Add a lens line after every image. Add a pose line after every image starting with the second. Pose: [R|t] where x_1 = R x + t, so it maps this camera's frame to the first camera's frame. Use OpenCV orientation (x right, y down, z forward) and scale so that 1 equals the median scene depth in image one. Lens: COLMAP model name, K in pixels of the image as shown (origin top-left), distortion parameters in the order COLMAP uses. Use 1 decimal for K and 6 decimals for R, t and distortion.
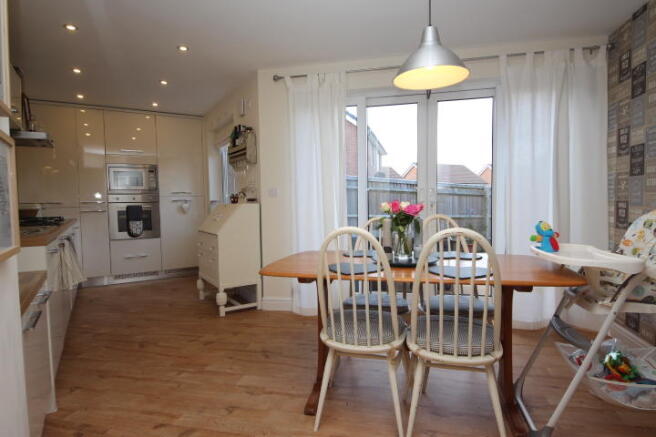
lens RADIAL K [[371.9, 0, 328.4], [0, 371.9, 222.2], [0, 0, 1]] dist [-0.005365, -0.000902]
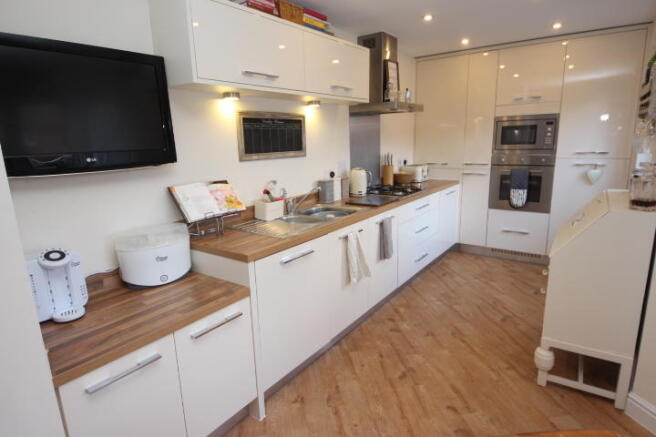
lens RADIAL K [[371.9, 0, 328.4], [0, 371.9, 222.2], [0, 0, 1]] dist [-0.005365, -0.000902]
pose [[0.404701, 0.192890, -0.893874, 0.043565], [-0.035735, 0.980089, 0.195316, -0.077870], [0.913751, -0.047102, 0.403536, 0.314624]]
